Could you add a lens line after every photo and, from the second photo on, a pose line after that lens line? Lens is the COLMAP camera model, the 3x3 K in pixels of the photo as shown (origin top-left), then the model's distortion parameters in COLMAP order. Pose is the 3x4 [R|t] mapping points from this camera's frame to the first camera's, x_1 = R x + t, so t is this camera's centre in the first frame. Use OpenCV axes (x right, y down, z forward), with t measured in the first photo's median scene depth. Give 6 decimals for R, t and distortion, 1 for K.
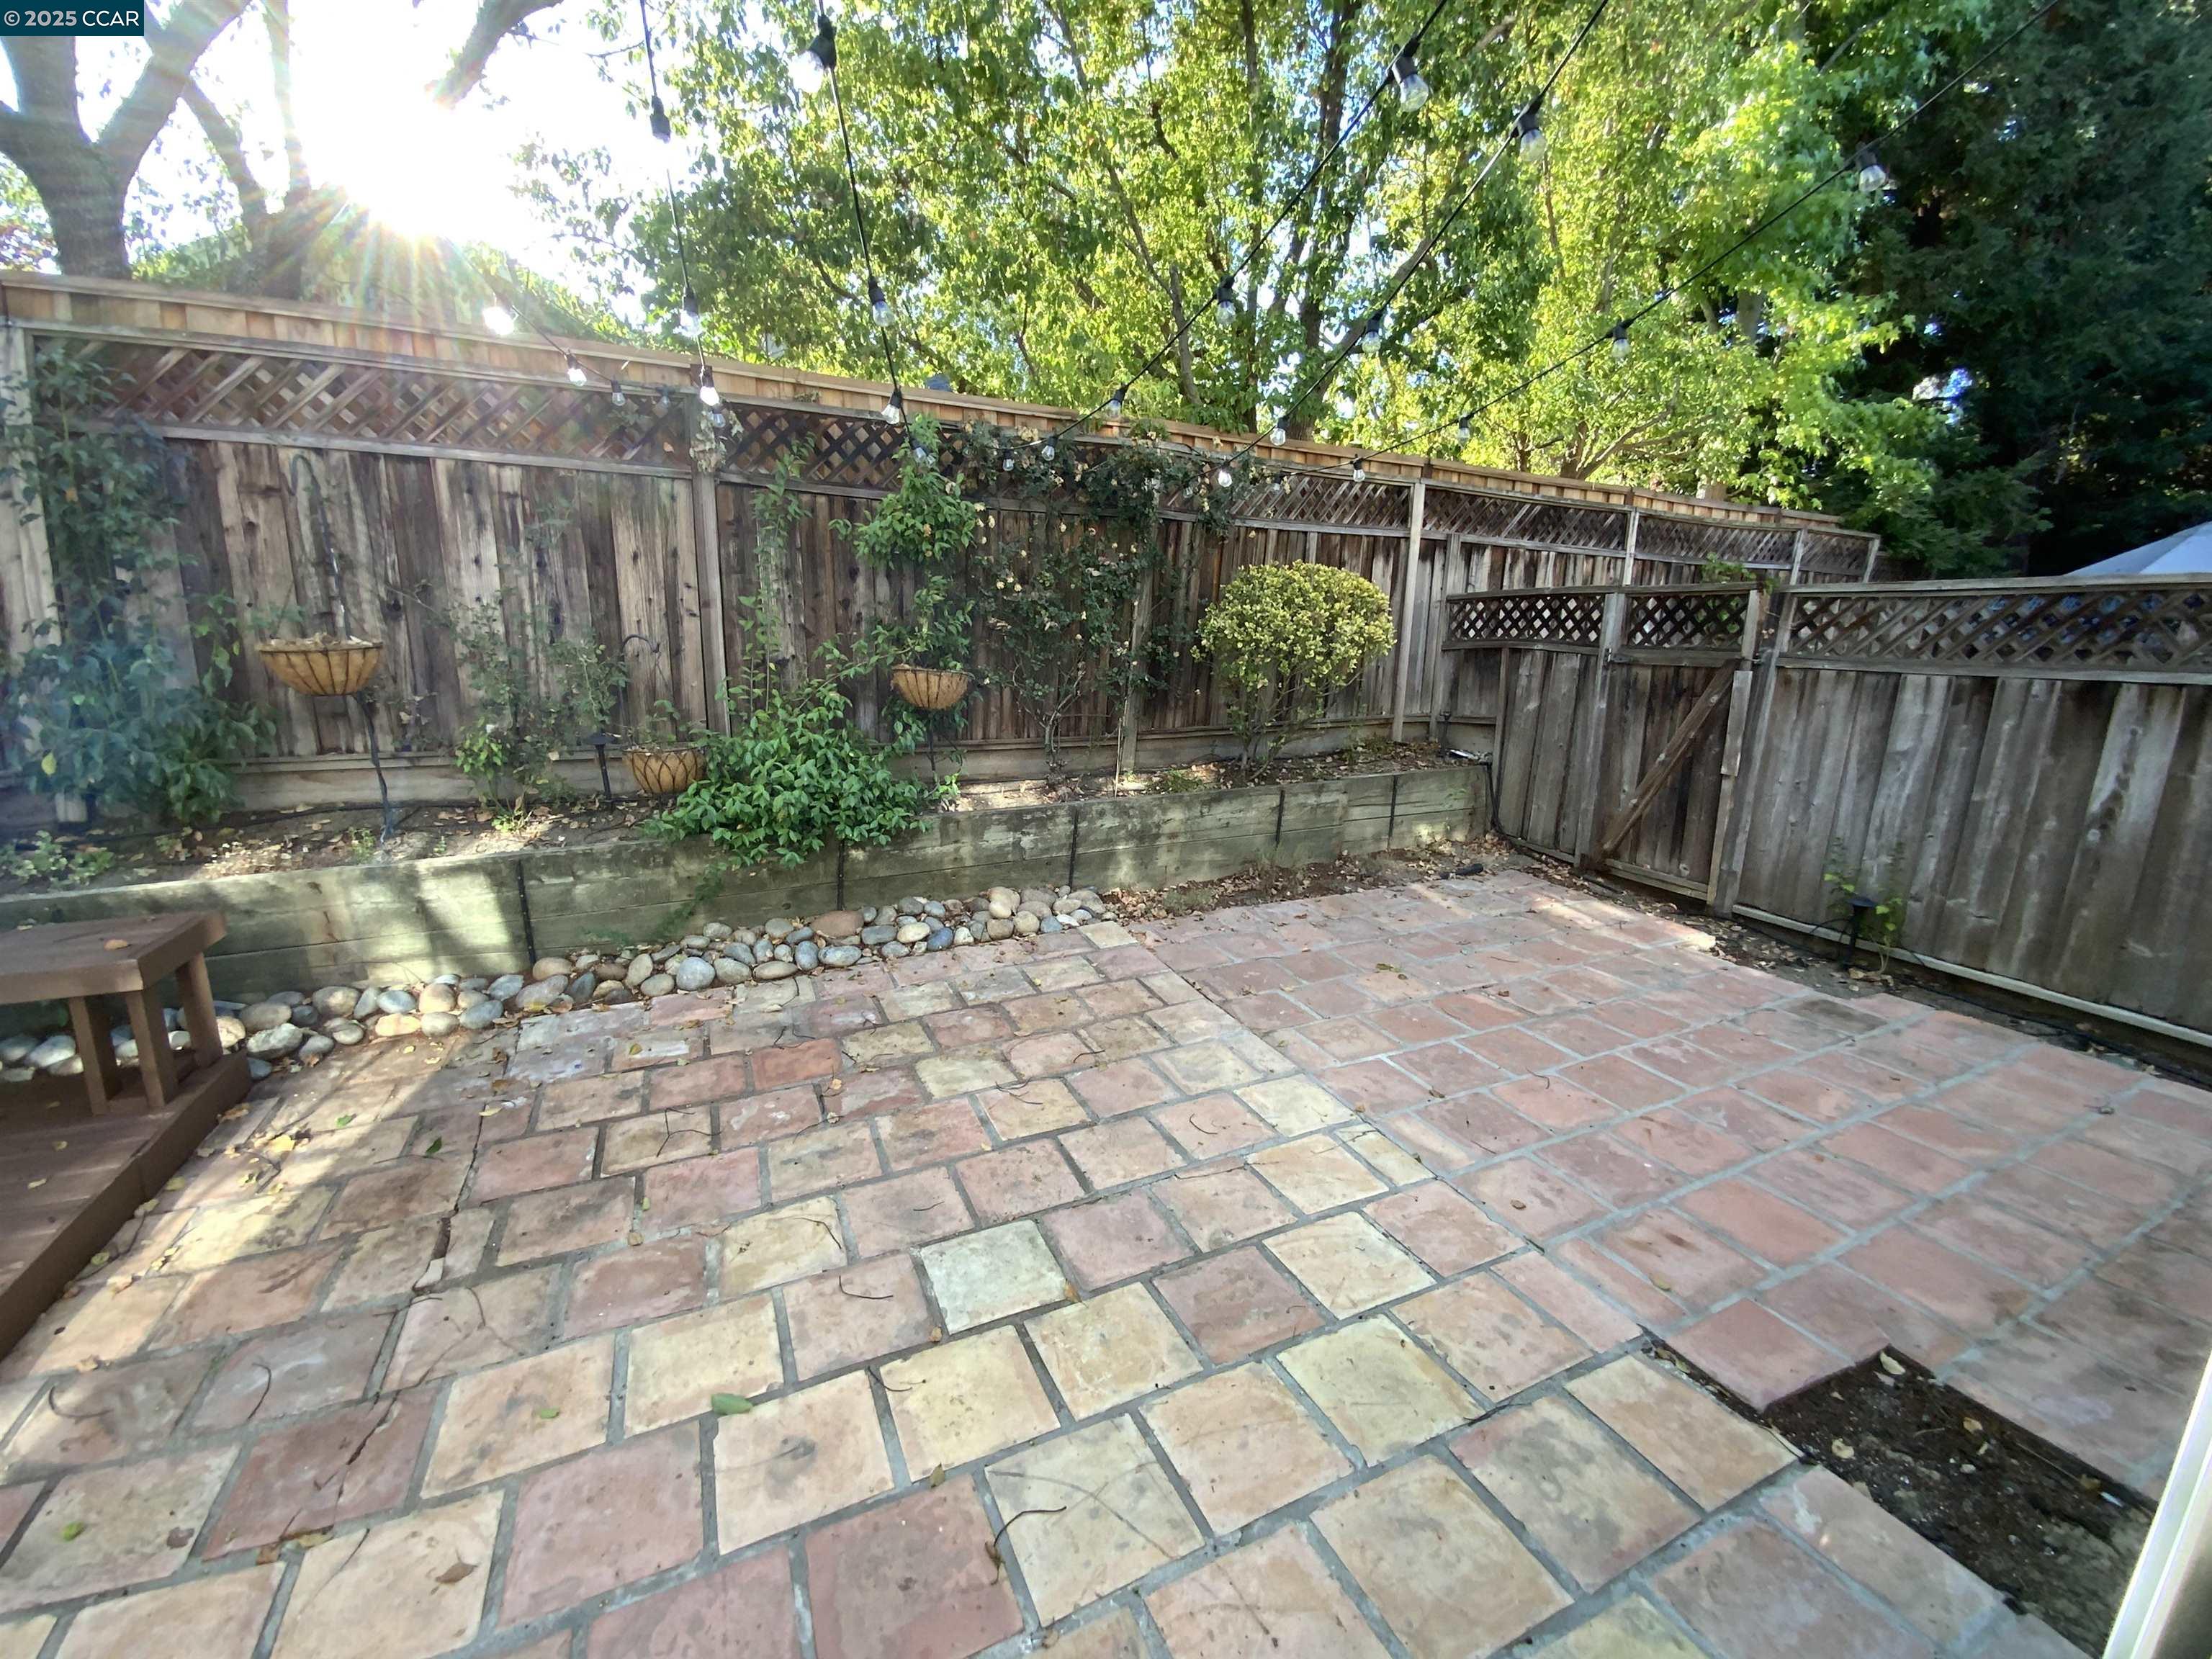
lens RADIAL K [[903.4, 0, 1105.2], [0, 903.4, 833.2], [0, 0, 1]] dist [0.023307, -0.019268]
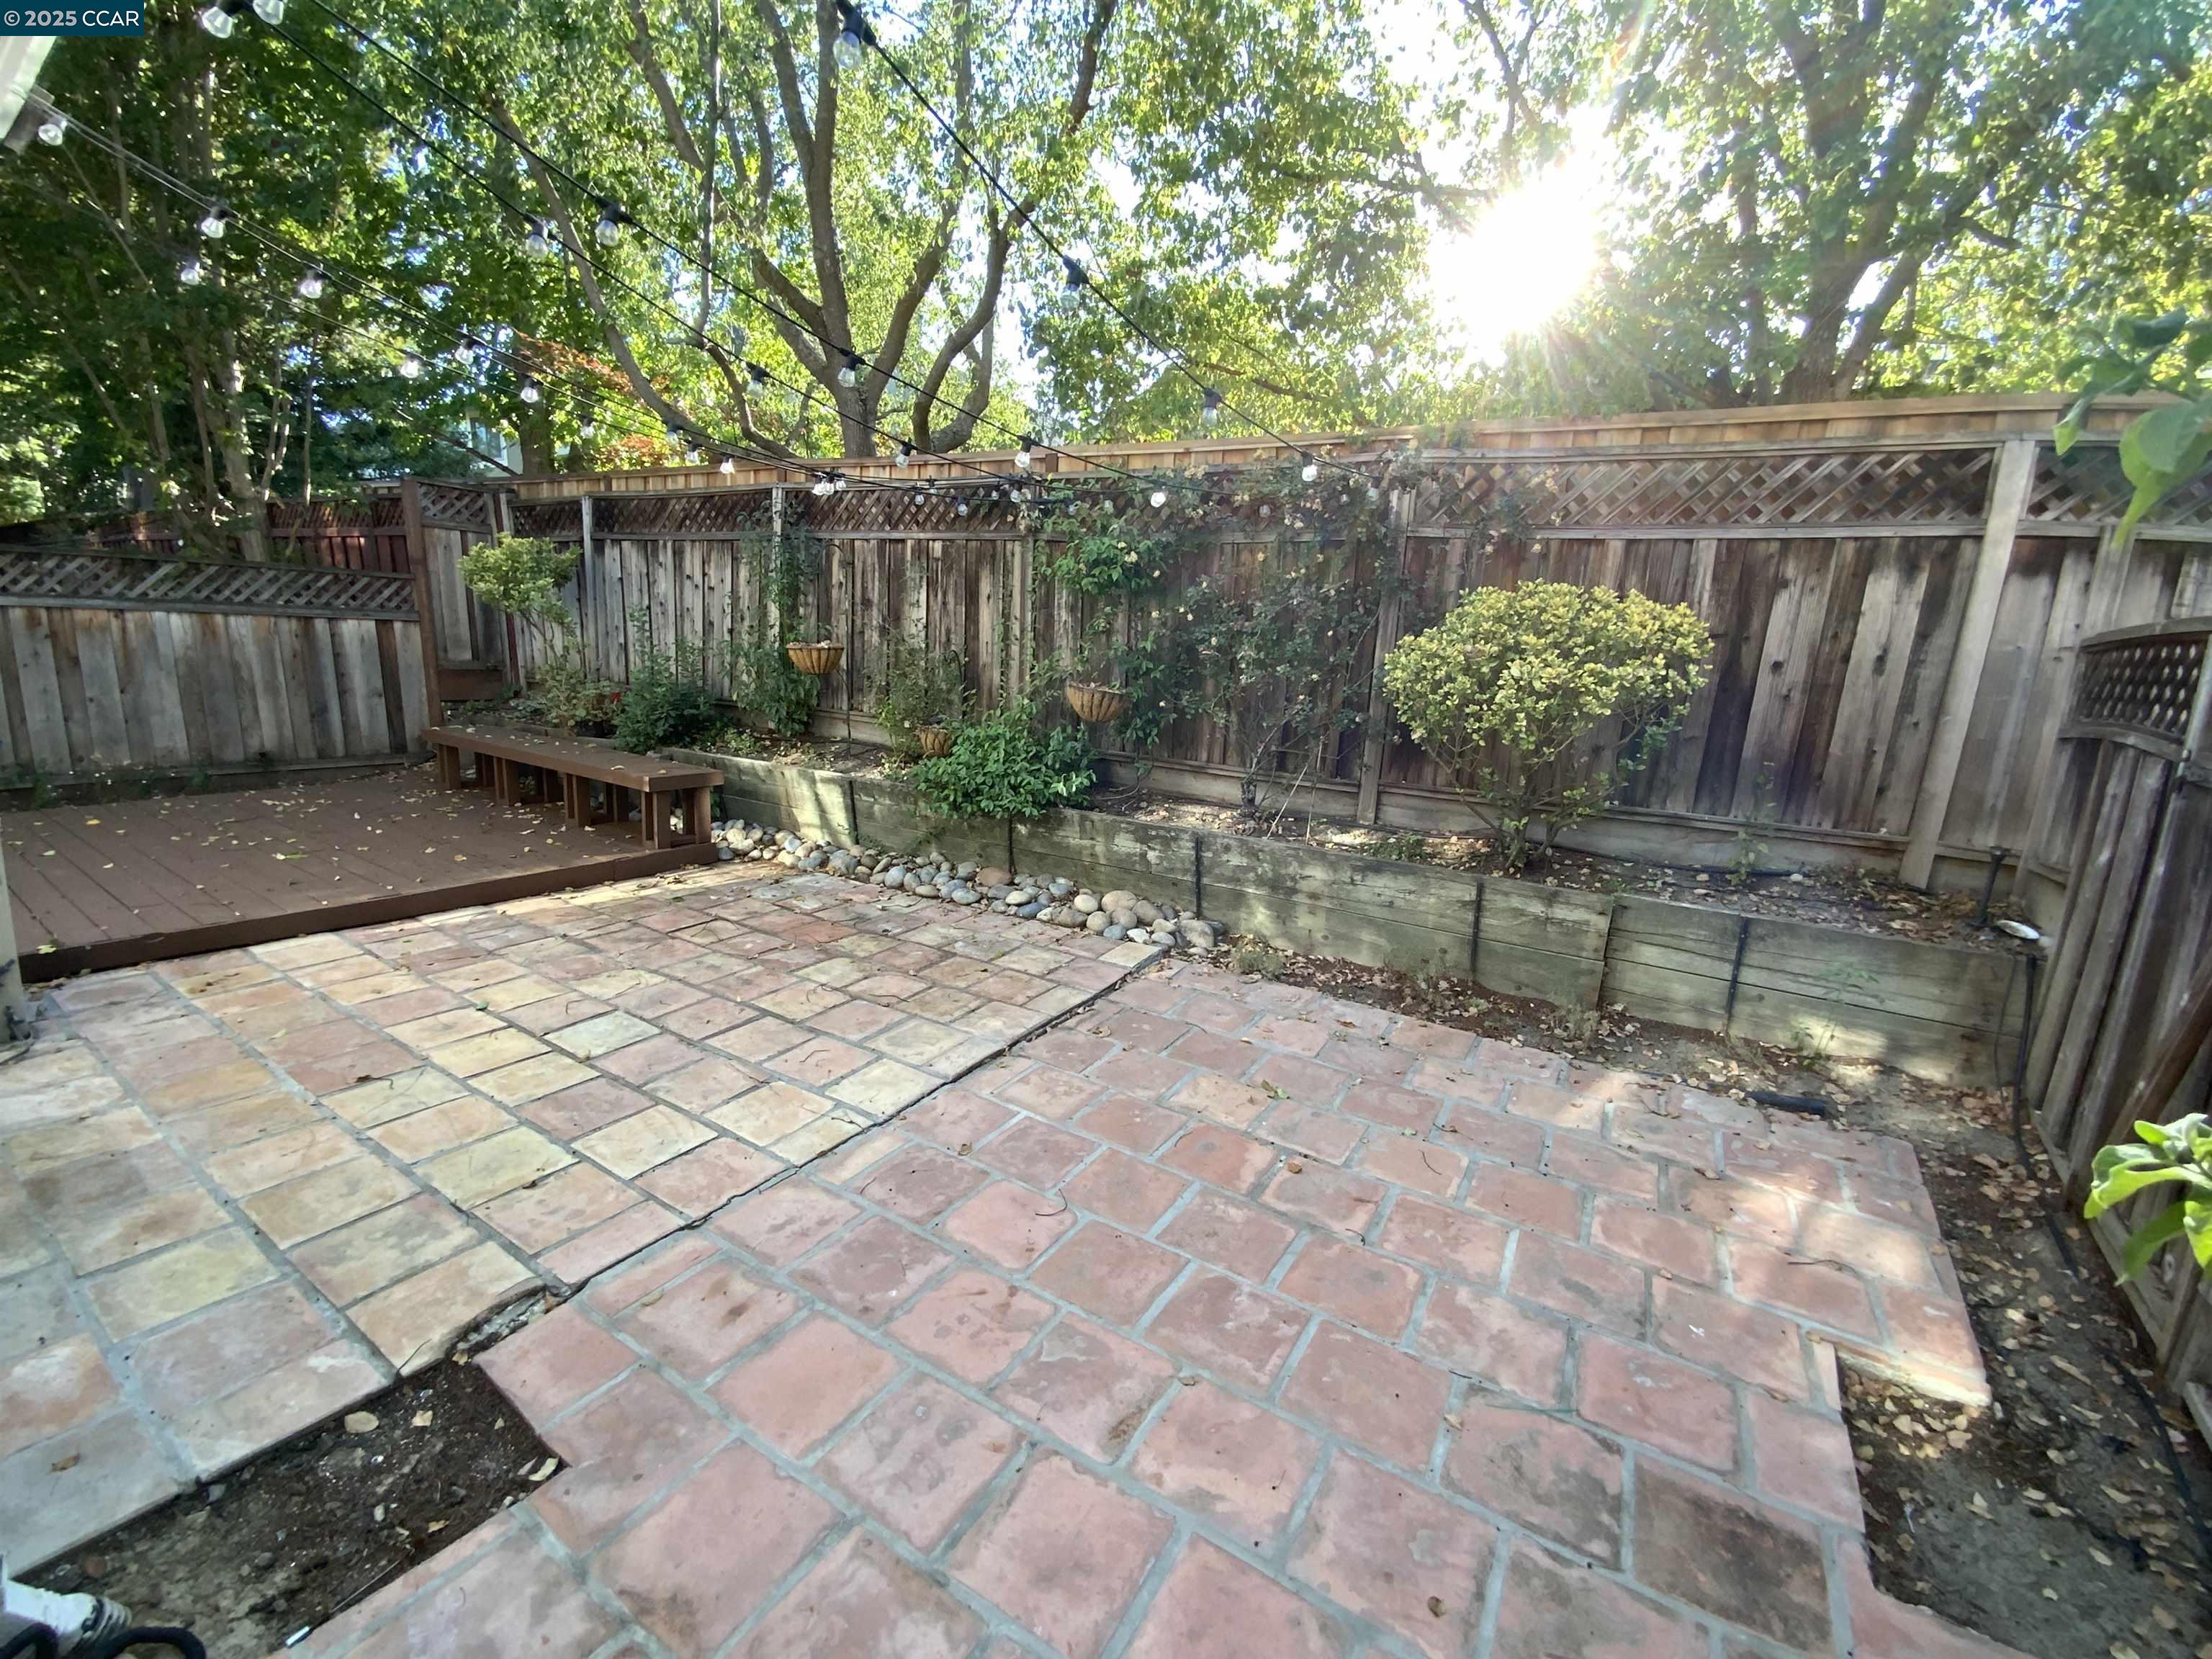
lens RADIAL K [[898.3, 0, 1103.5], [0, 898.3, 835.5], [0, 0, 1]] dist [0.015024, -0.013398]
pose [[0.541762, 0.193633, -0.817924, 0.896130], [-0.232312, 0.969692, 0.075687, -0.097829], [0.807790, 0.149009, 0.570325, 0.437207]]
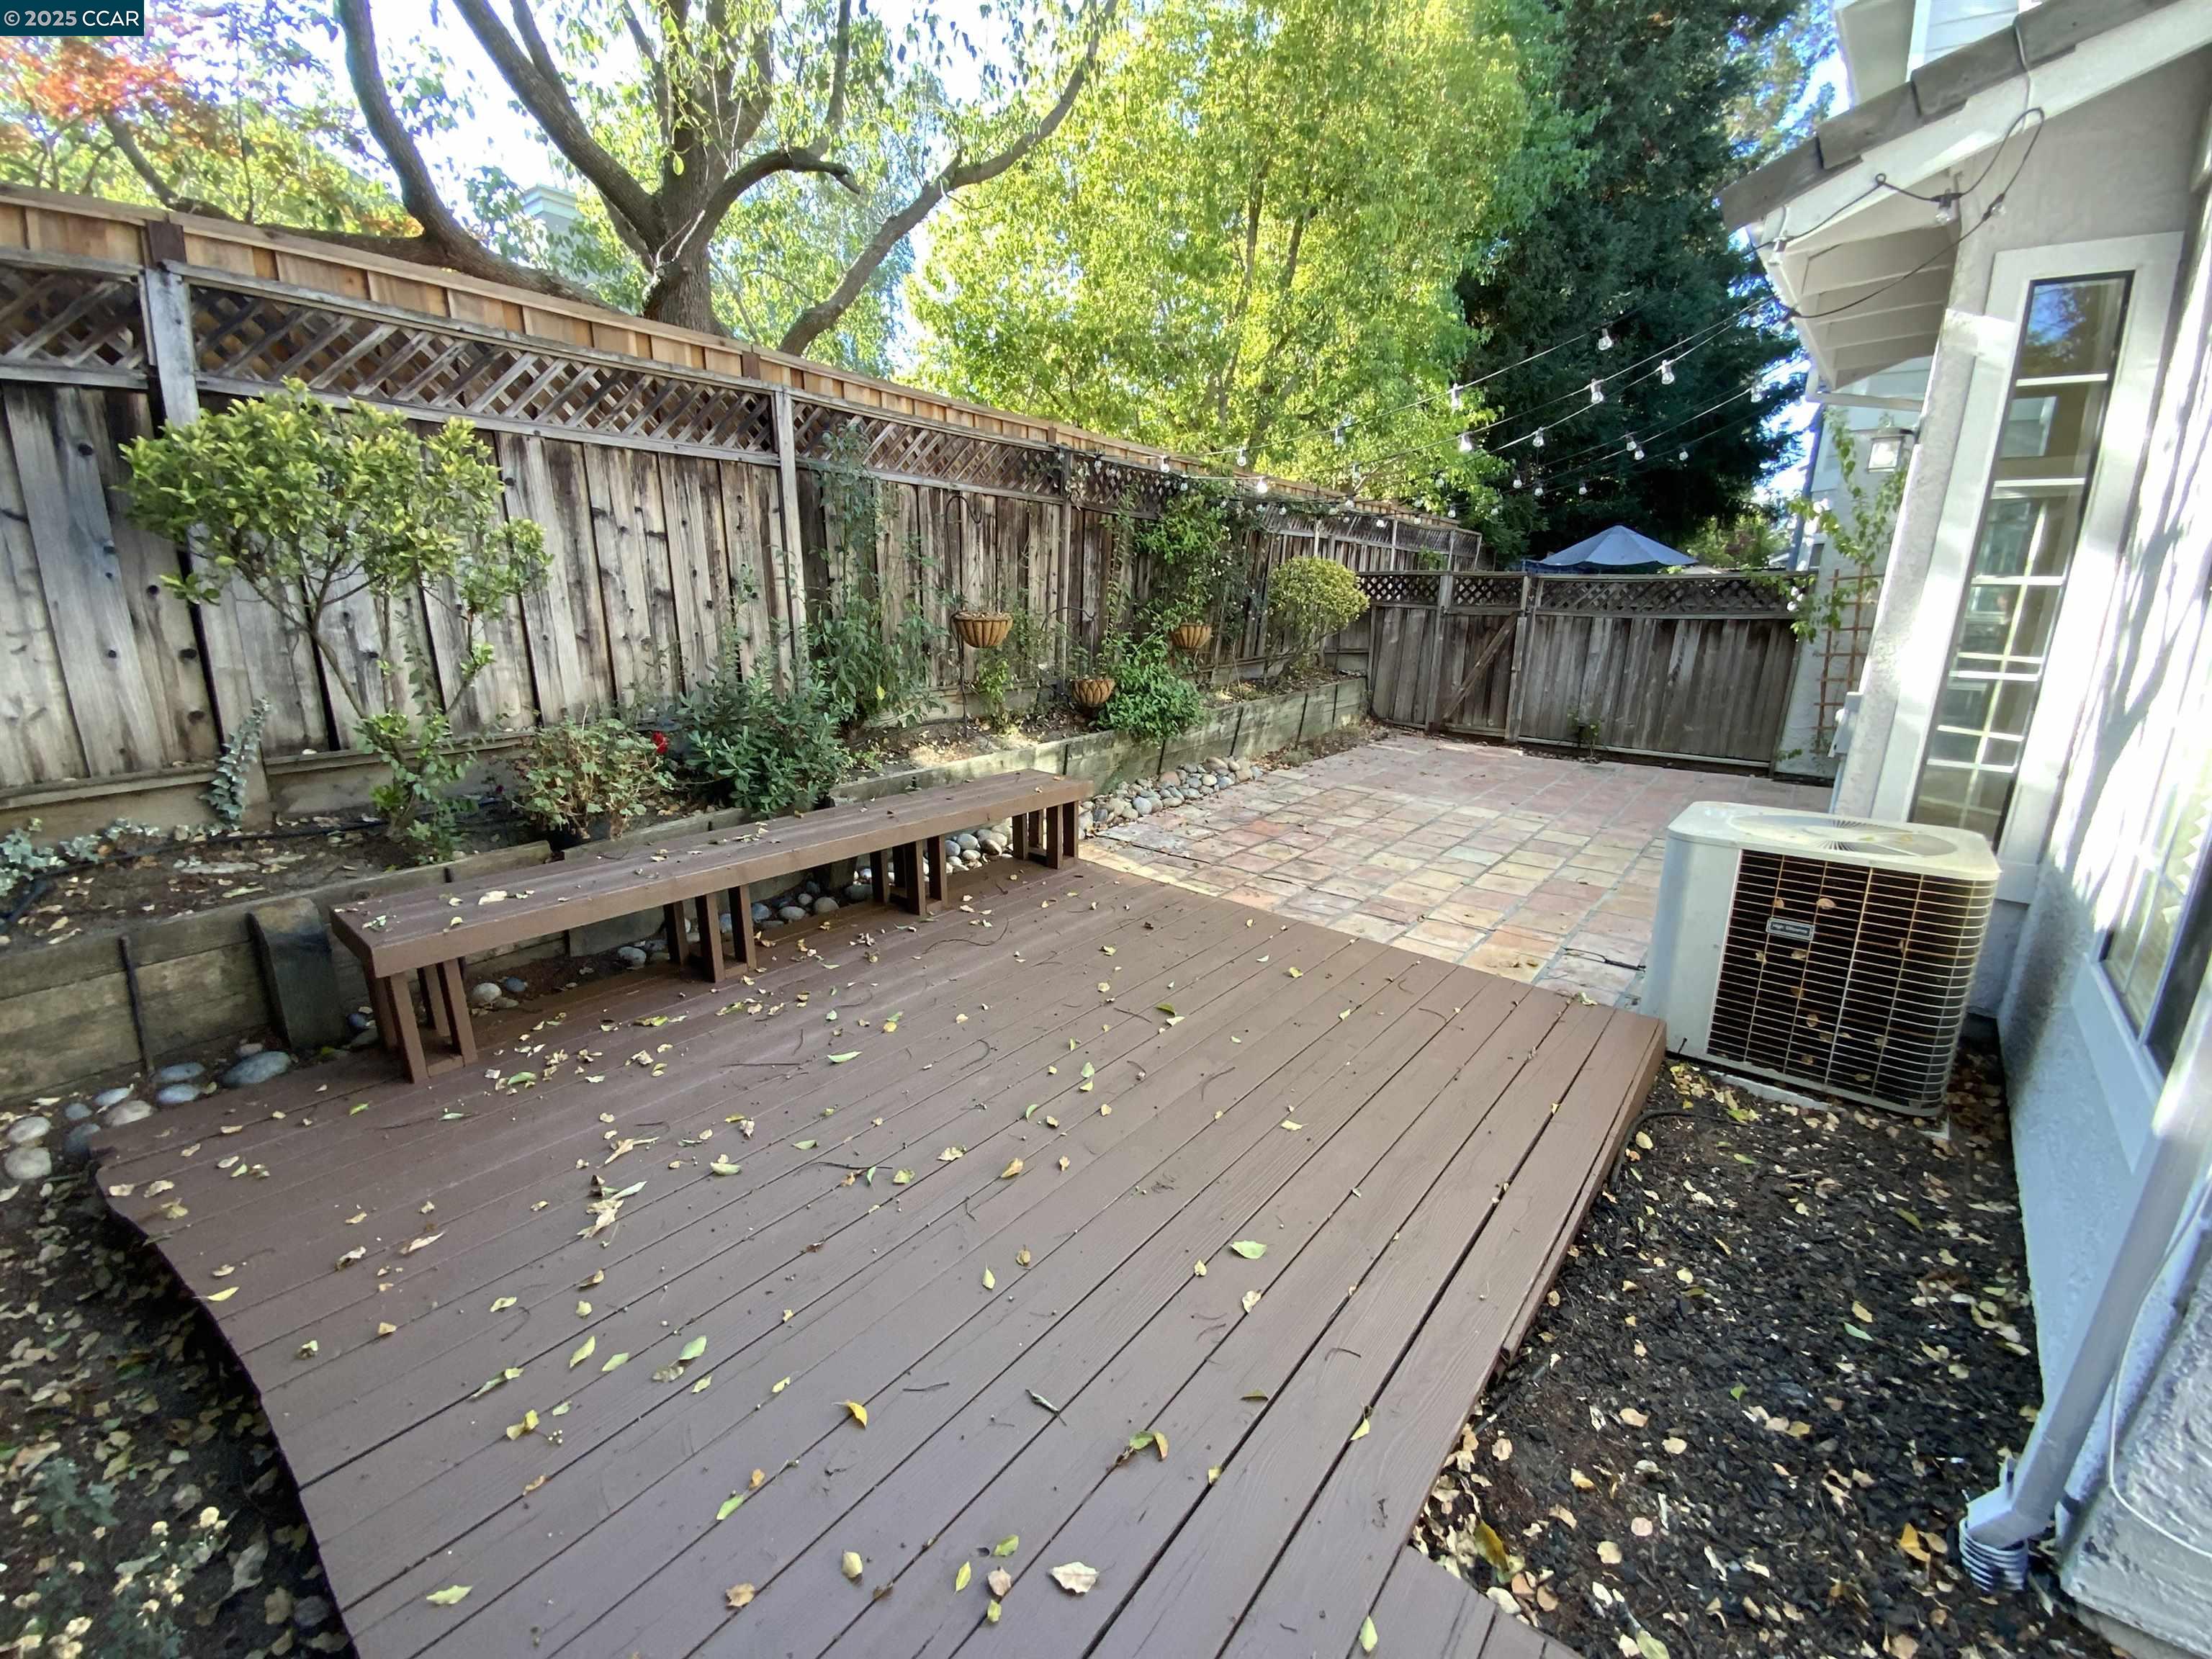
lens RADIAL K [[898.3, 0, 1103.5], [0, 898.3, 835.5], [0, 0, 1]] dist [0.015024, -0.013398]
pose [[0.899394, -0.116764, 0.421255, -1.236538], [0.094419, 0.992808, 0.073601, 0.078939], [-0.426819, -0.026422, 0.903951, -0.501795]]
